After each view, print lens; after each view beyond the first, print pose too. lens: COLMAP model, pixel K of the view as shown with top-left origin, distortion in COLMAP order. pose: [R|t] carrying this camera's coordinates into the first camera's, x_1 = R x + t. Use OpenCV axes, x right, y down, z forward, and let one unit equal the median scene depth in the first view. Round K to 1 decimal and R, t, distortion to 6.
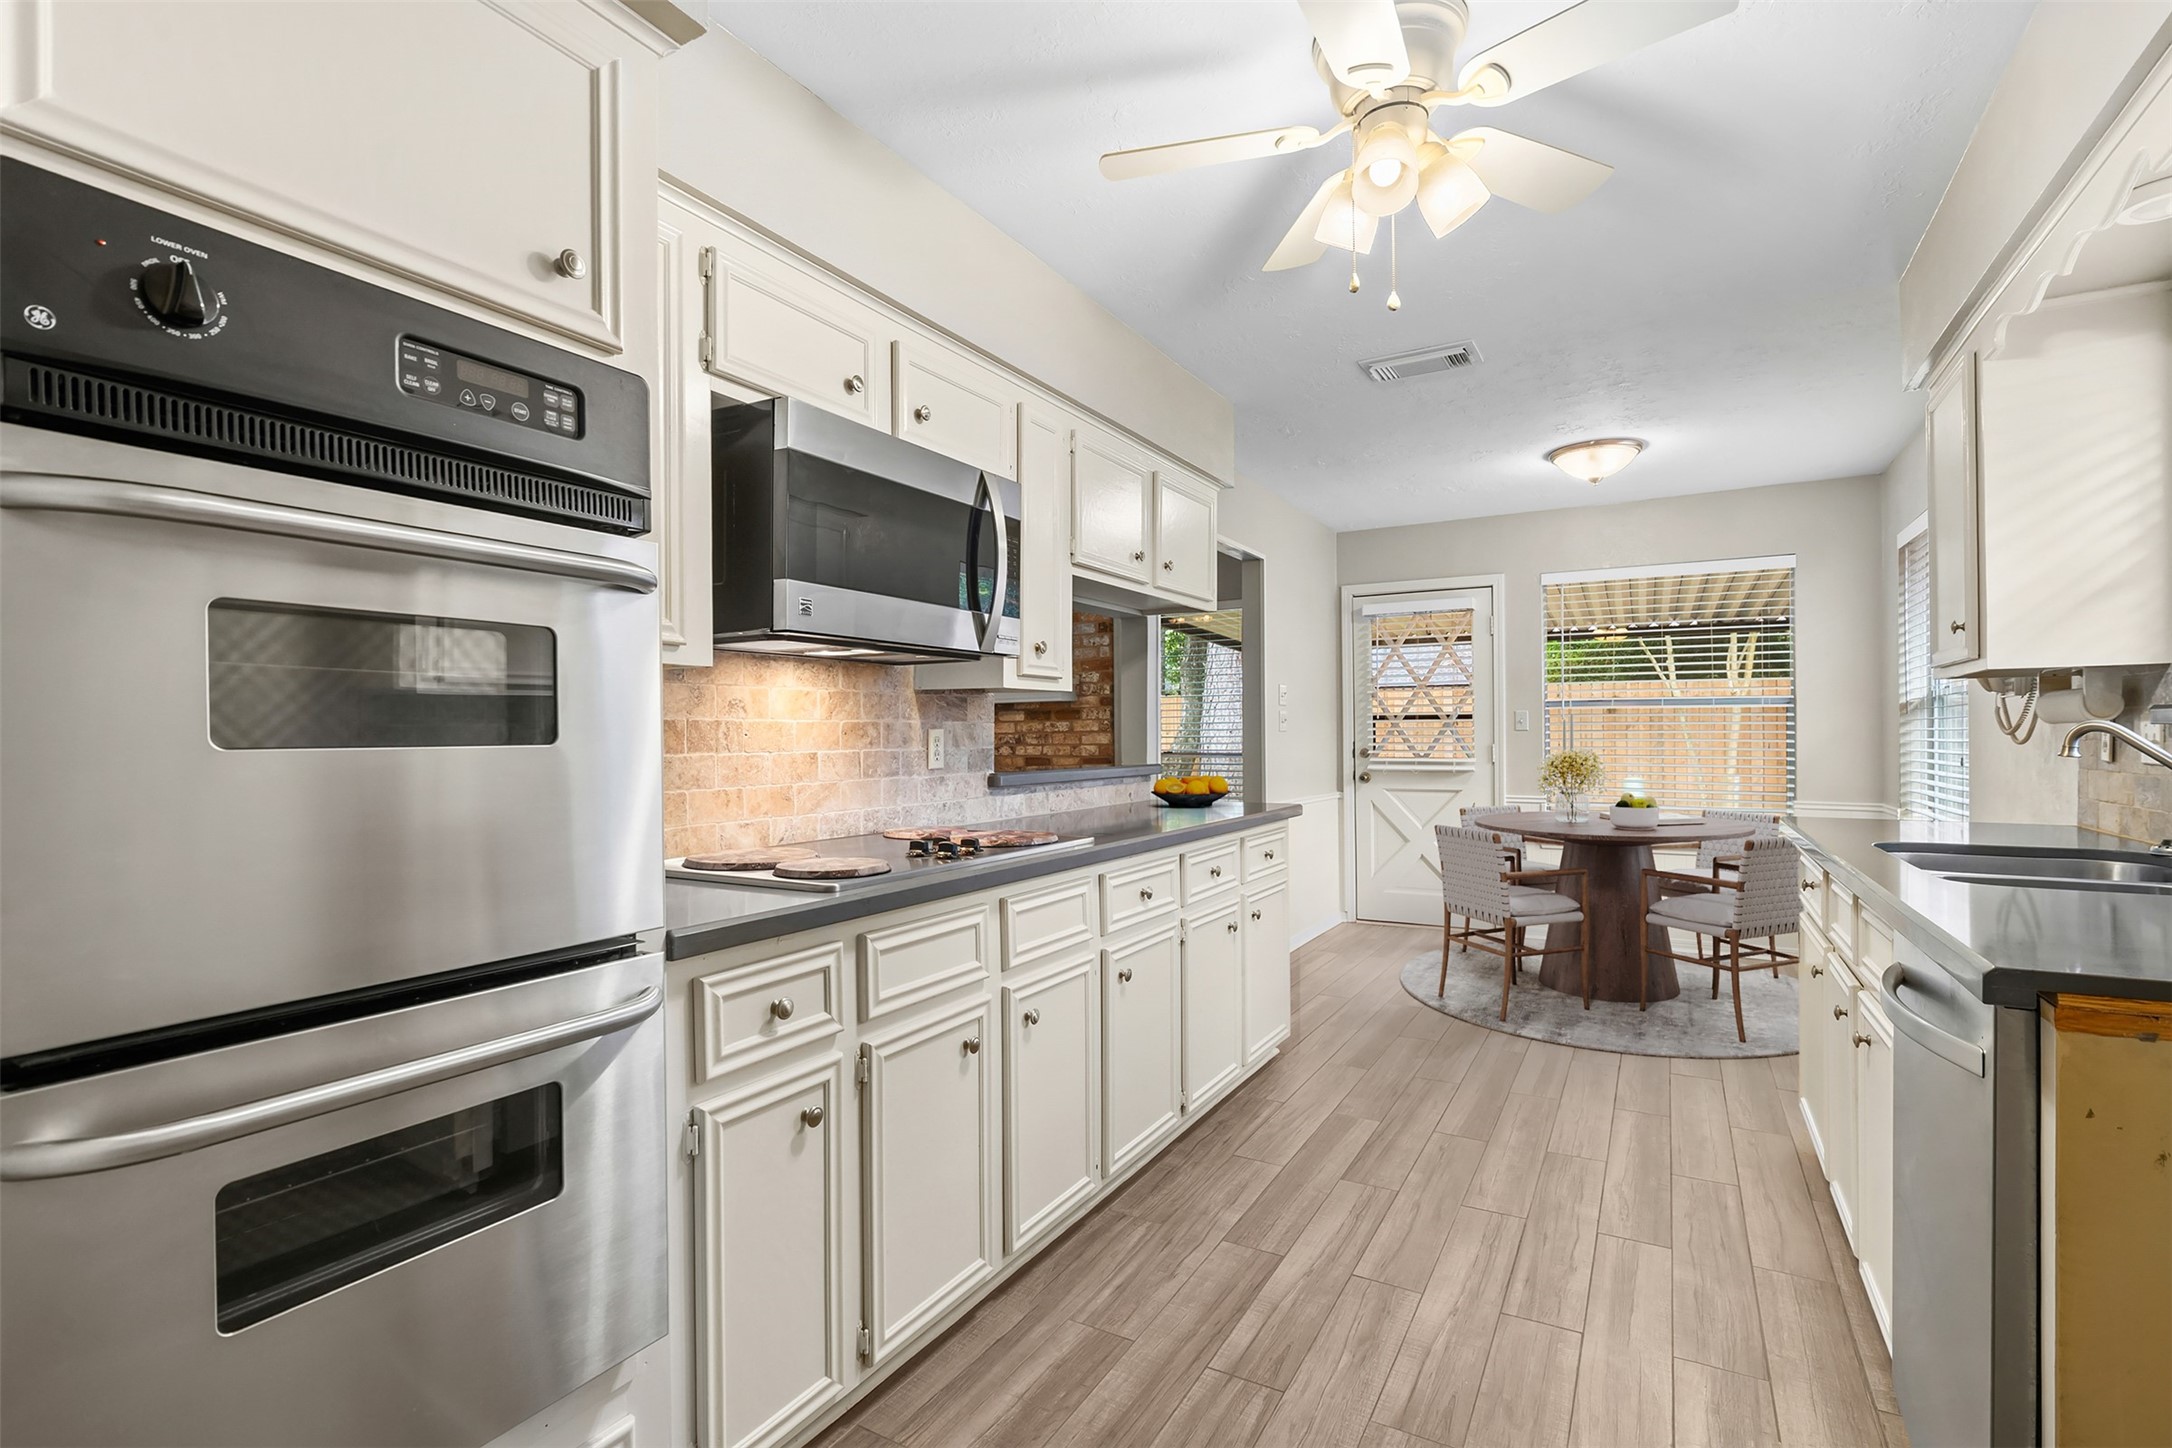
lens RADIAL K [[1003.5, 0, 1084.8], [0, 1003.5, 737.2], [0, 0, 1]] dist [-0.002783, 0.000093]
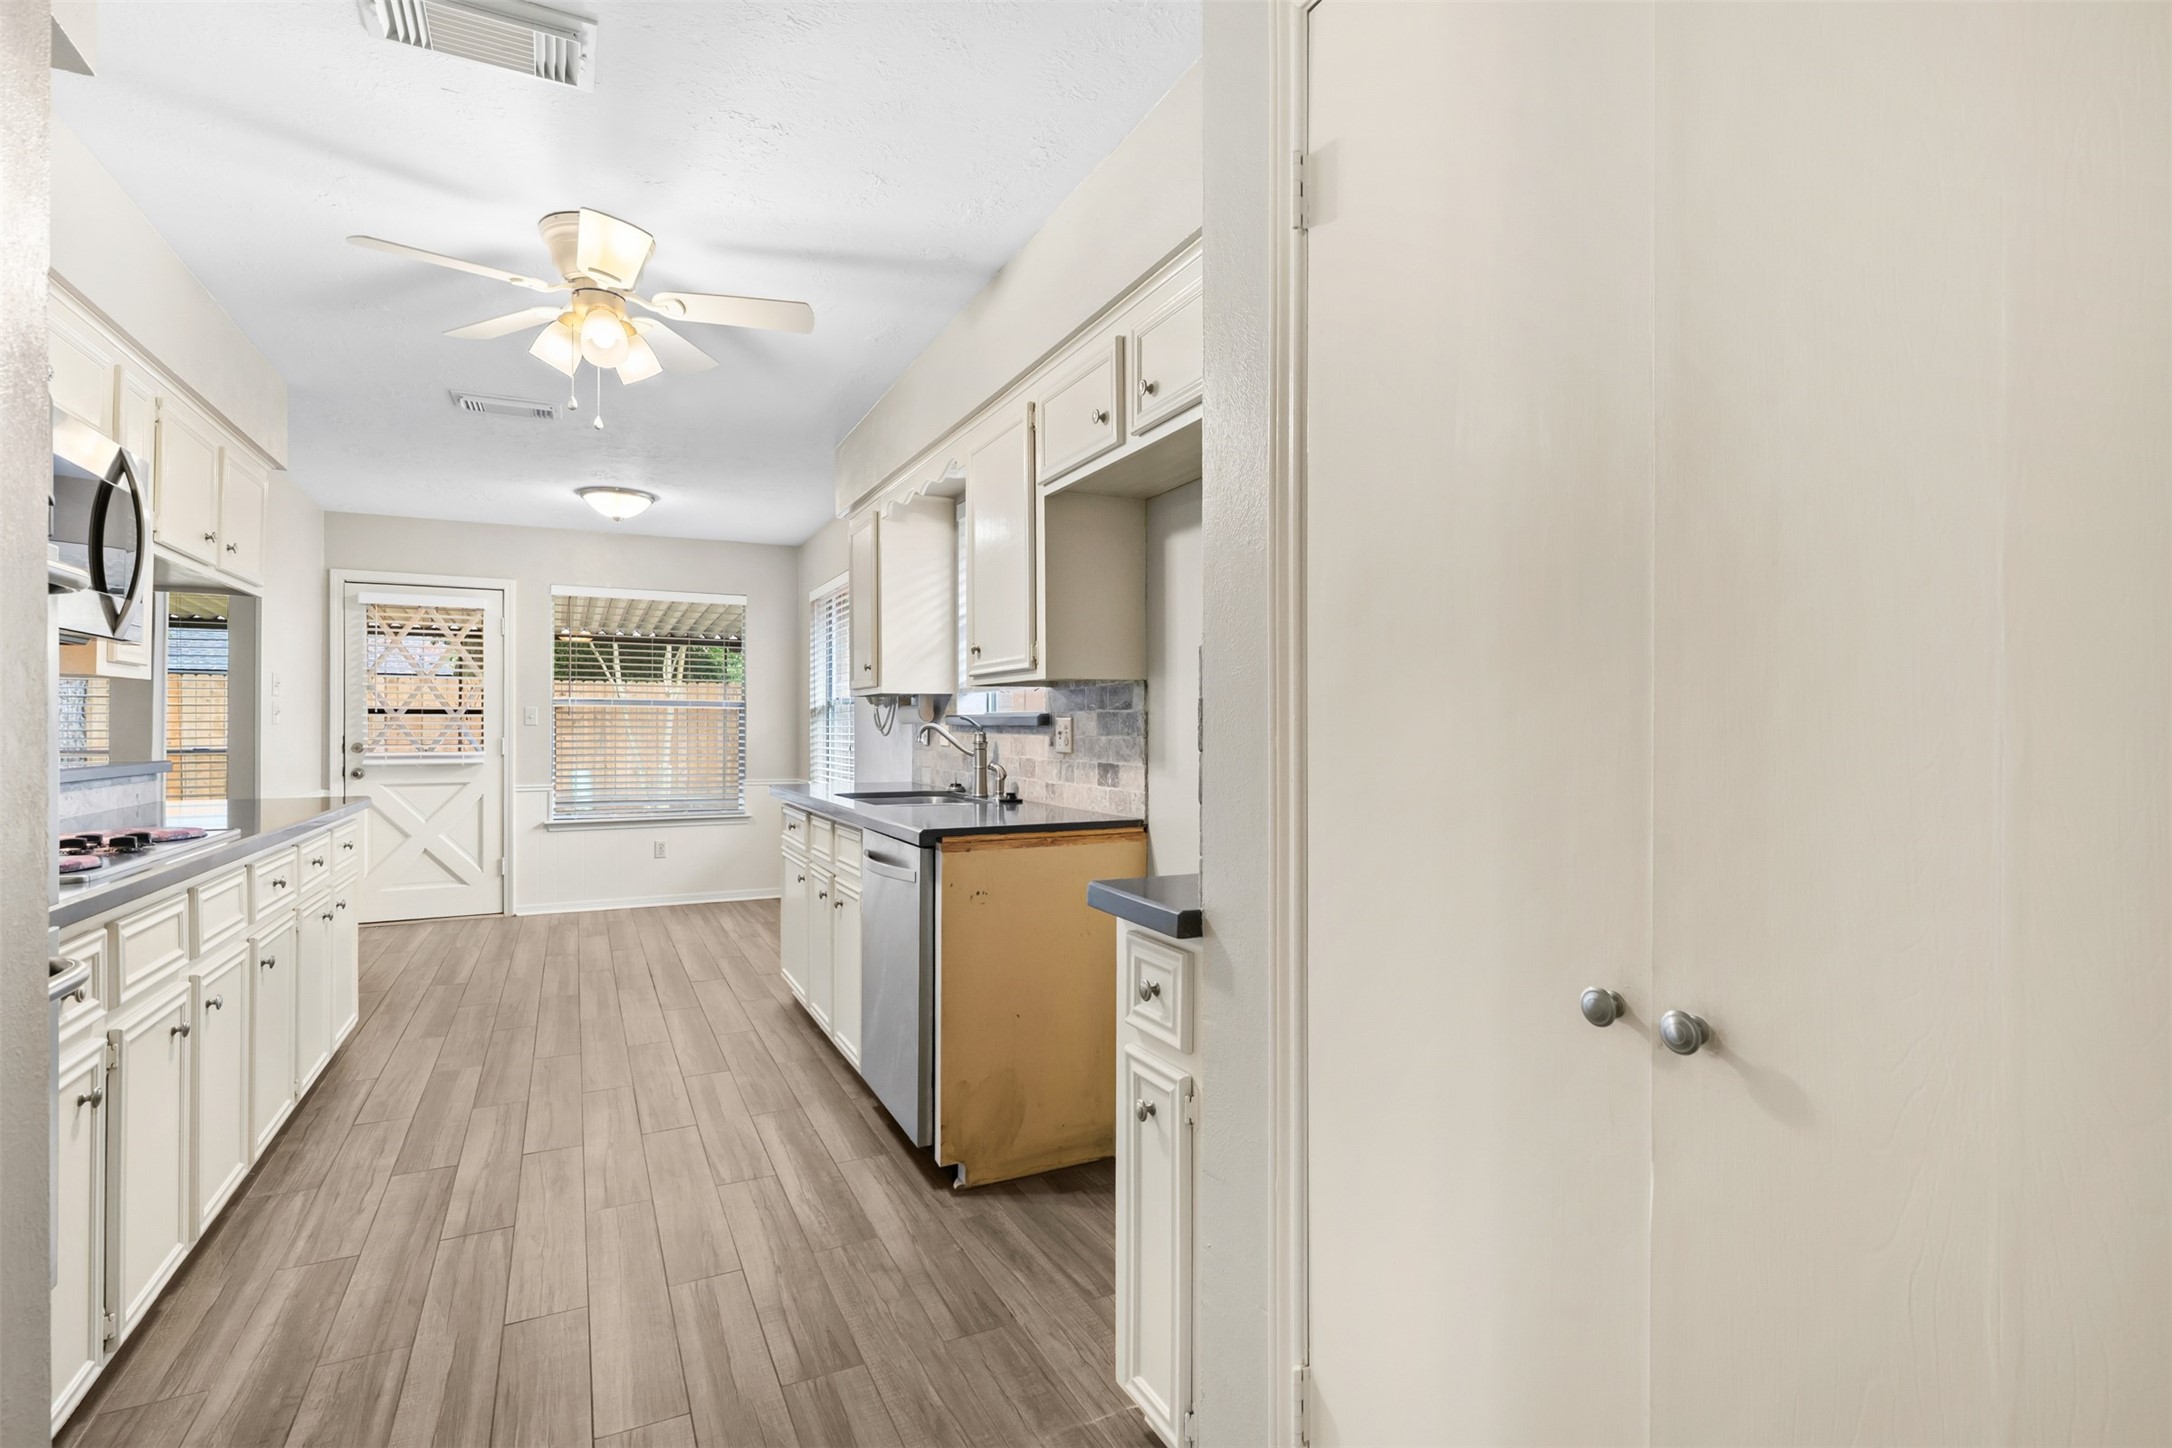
lens RADIAL K [[1019.4, 0, 1086.0], [0, 1019.4, 724.0], [0, 0, 1]] dist [-0.002877, -0.000031]
pose [[0.548895, 0.008947, 0.835843, -0.331978], [-0.001748, 0.999953, -0.009555, 0.002811], [-0.835890, 0.003783, 0.548885, -0.237181]]
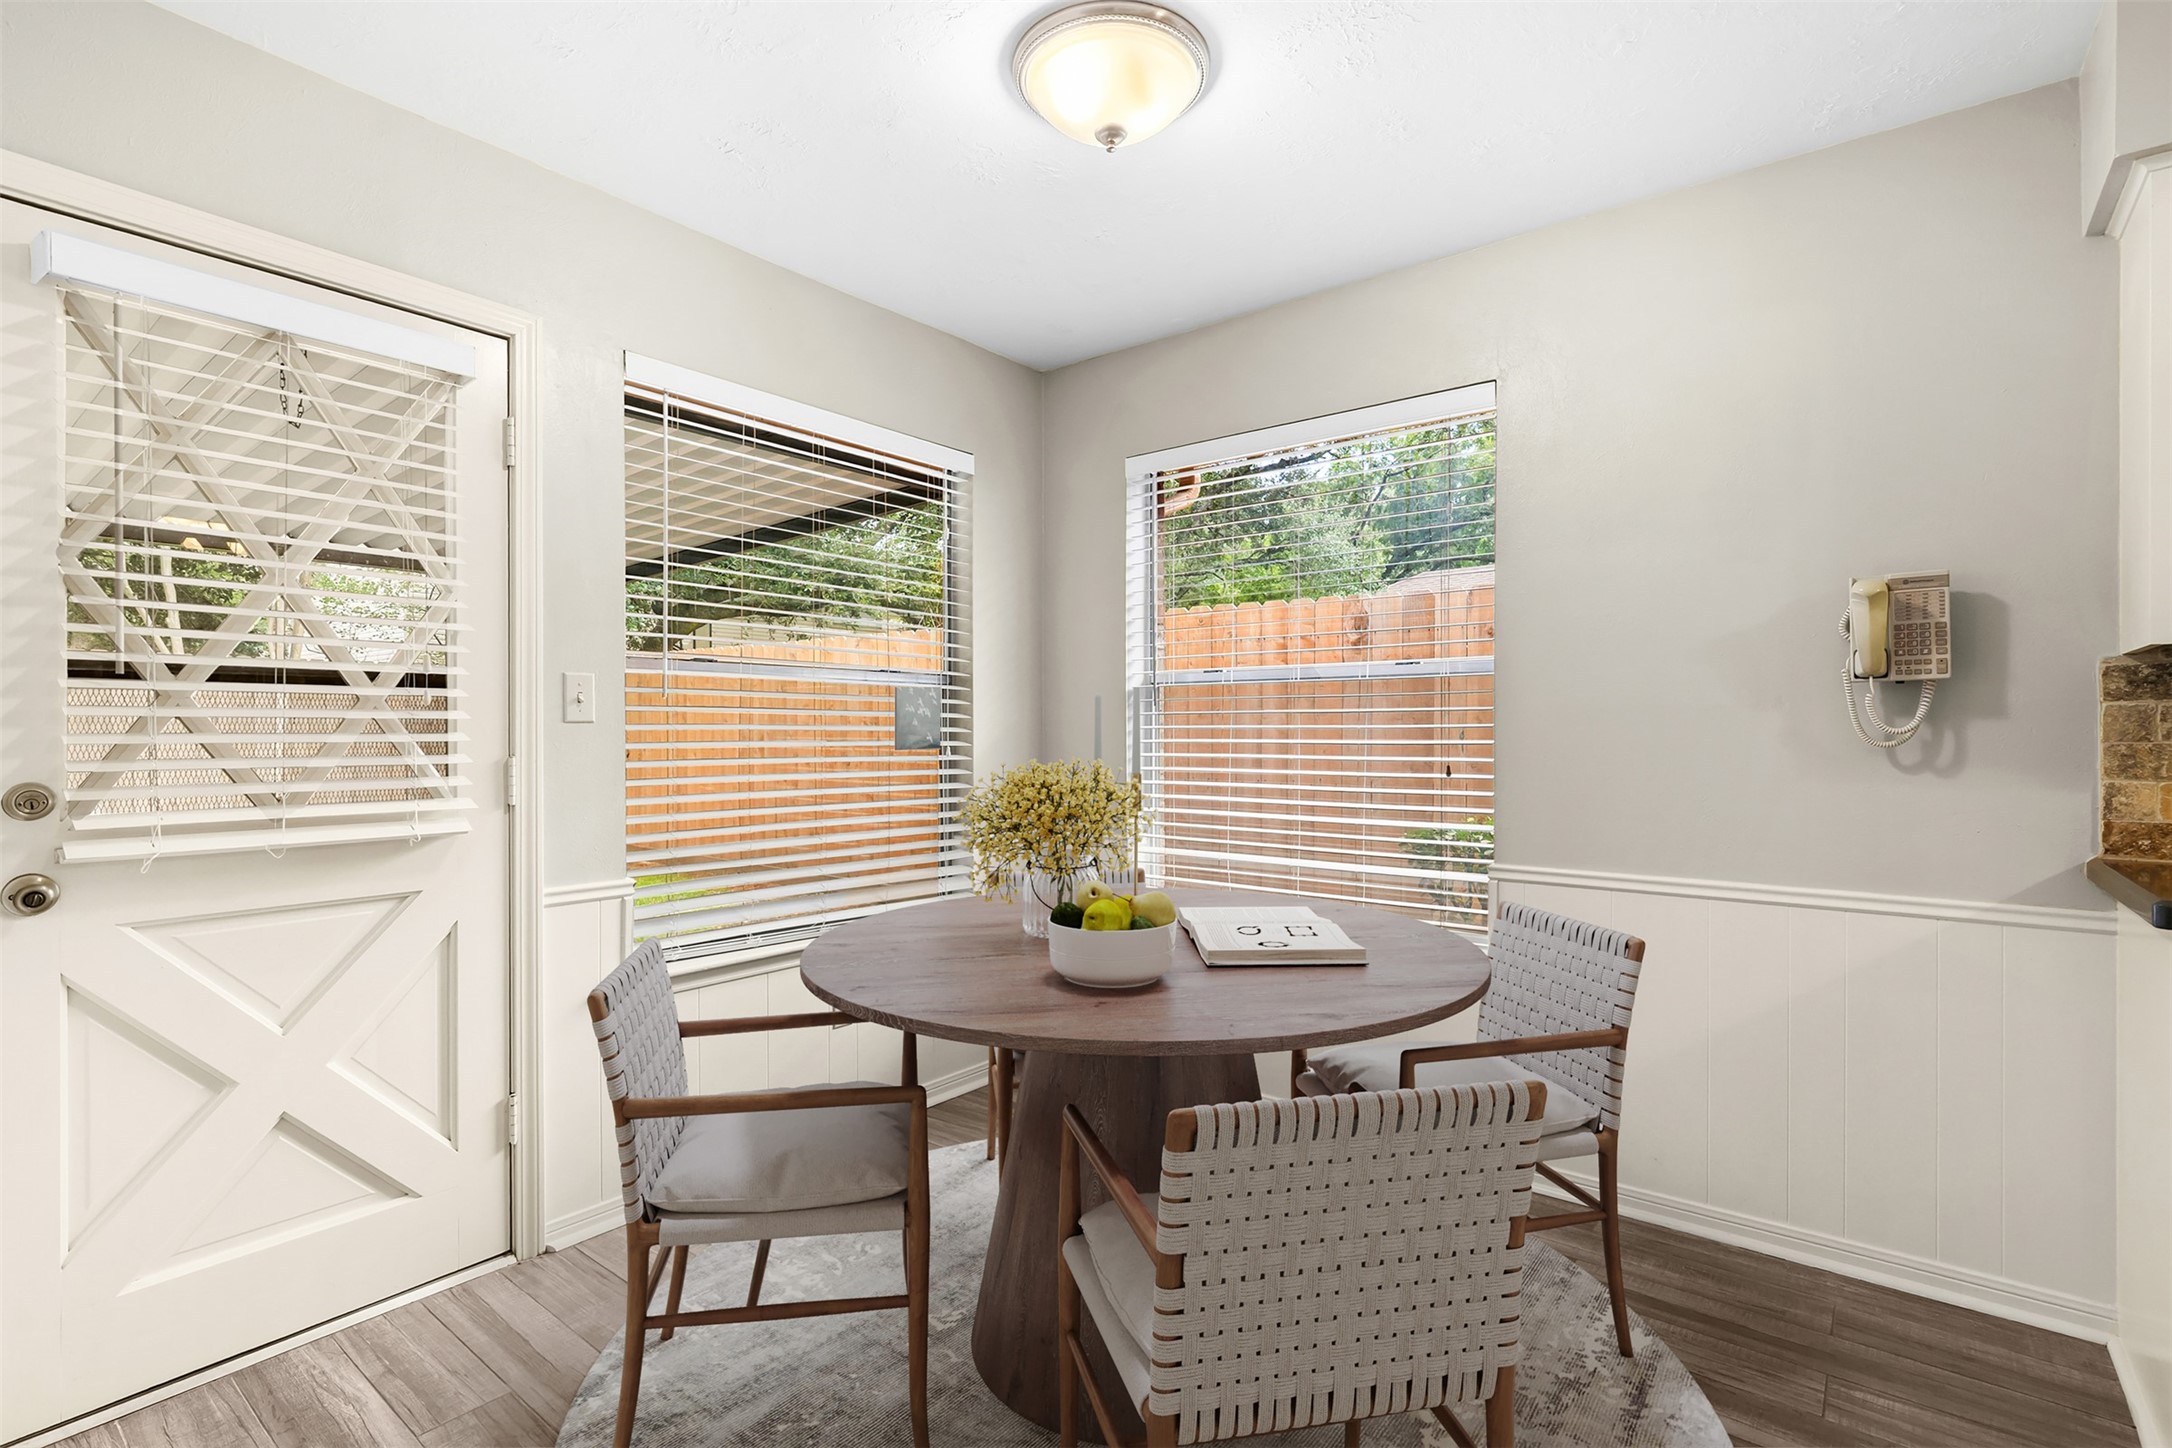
lens RADIAL K [[1006.5, 0, 1086.0], [0, 1006.5, 724.0], [0, 0, 1]] dist [-0.023175, -0.000192]
pose [[0.149132, 0.006408, 0.988797, 0.145341], [0.001299, 0.999977, -0.006676, -0.005474], [-0.988817, 0.002280, 0.149120, 1.535206]]
